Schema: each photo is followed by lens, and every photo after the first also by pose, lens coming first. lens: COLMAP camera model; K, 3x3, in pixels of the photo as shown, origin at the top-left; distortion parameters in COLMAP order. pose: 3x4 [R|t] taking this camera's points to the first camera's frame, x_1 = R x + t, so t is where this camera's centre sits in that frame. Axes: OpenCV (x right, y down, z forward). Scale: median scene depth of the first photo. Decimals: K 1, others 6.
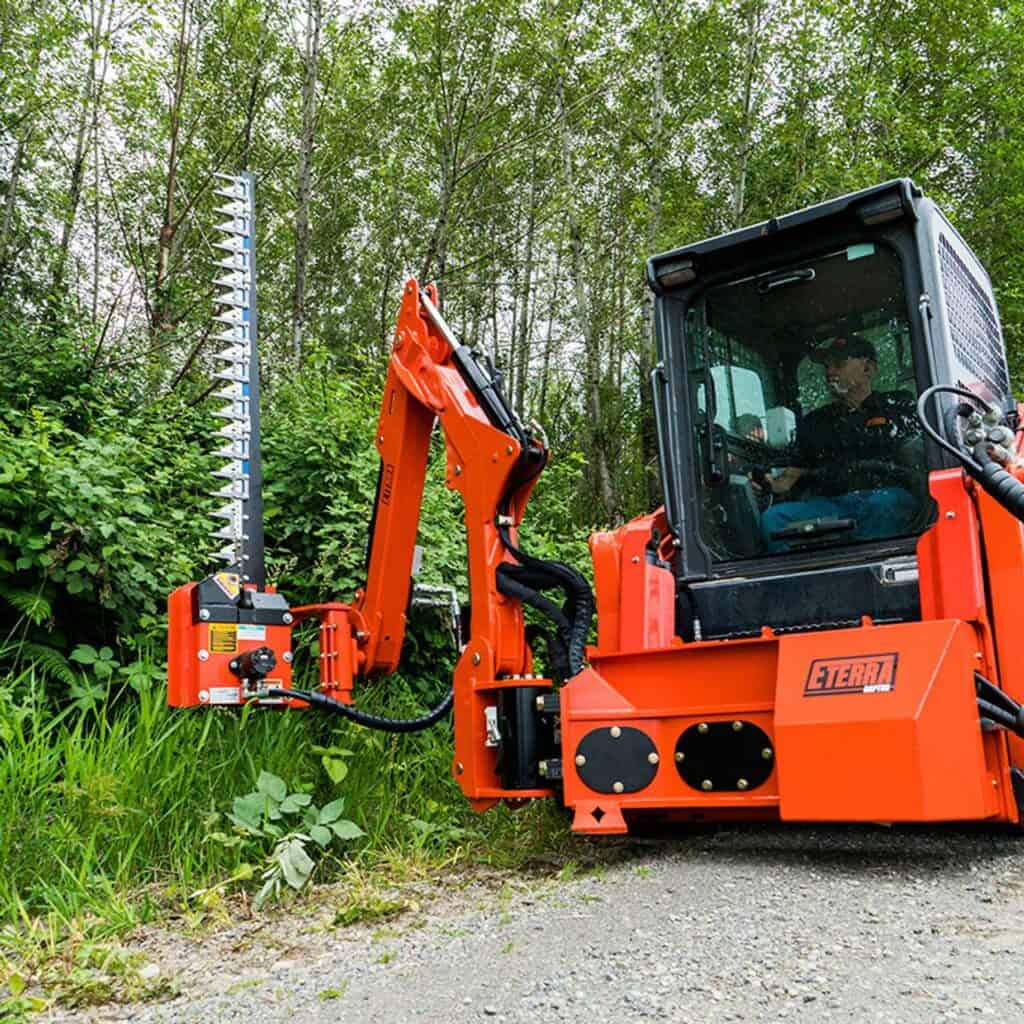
lens RADIAL K [[1027.4, 0, 560.6], [0, 1027.4, 513.3], [0, 0, 1]] dist [-0.044760, -0.000422]
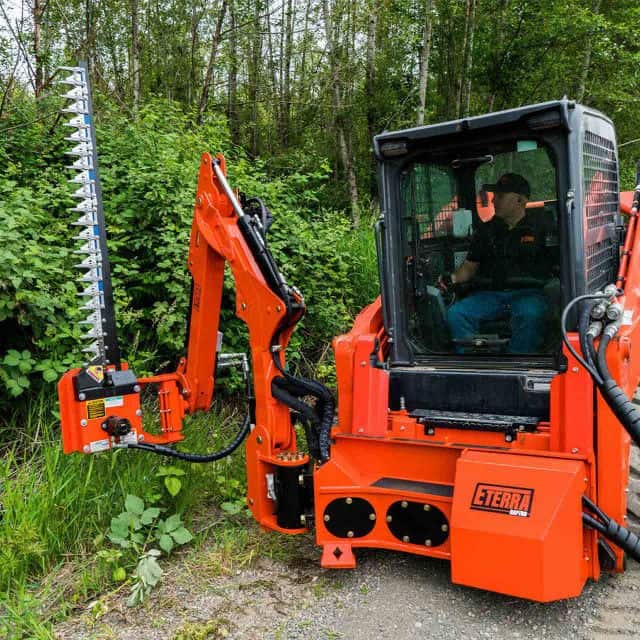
lens RADIAL K [[631.0, 0, 318.1], [0, 631.0, 296.4], [0, 0, 1]] dist [-0.047886, 0.006095]
pose [[0.999975, -0.006447, 0.003070, 0.004451], [0.005455, 0.967165, 0.254092, -0.289813], [-0.004607, -0.254069, 0.967175, 0.128380]]
